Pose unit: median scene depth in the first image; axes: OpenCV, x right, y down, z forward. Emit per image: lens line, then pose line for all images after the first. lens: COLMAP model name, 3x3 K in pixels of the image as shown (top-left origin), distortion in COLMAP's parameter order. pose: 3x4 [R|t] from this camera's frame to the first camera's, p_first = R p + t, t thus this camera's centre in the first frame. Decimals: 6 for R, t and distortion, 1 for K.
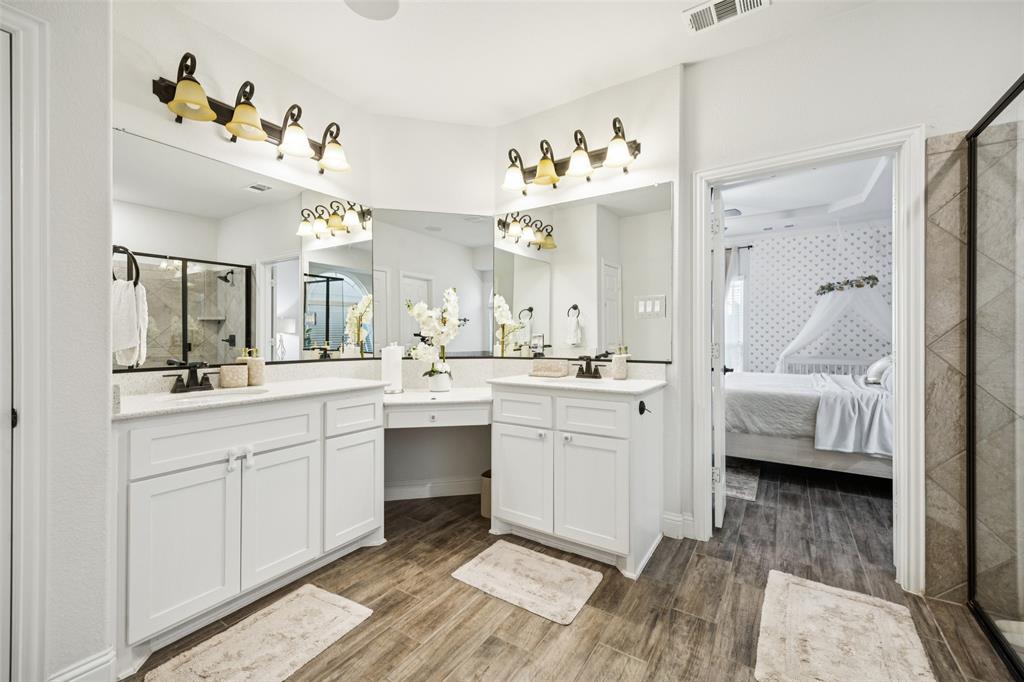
lens RADIAL K [[412.3, 0, 513.0], [0, 412.3, 338.3], [0, 0, 1]] dist [0.009706, -0.000183]
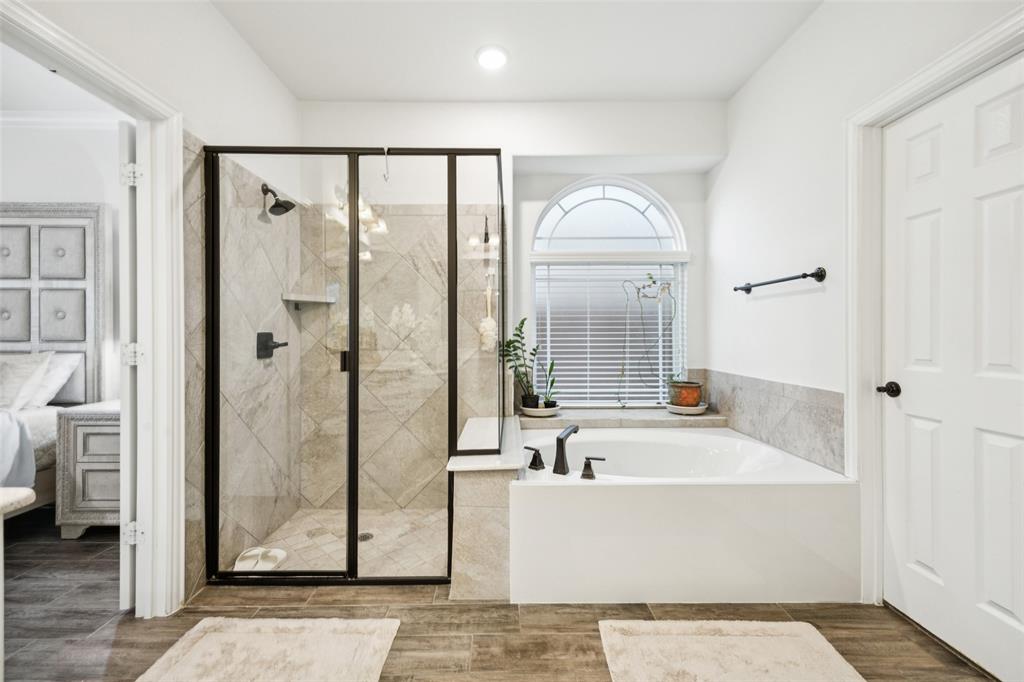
lens RADIAL K [[412.3, 0, 513.0], [0, 412.3, 338.3], [0, 0, 1]] dist [0.009706, -0.000183]
pose [[-0.563555, -0.008694, 0.826033, -0.230232], [-0.000475, 0.999948, 0.010200, -0.006211], [-0.826079, 0.005356, -0.563530, 0.933087]]
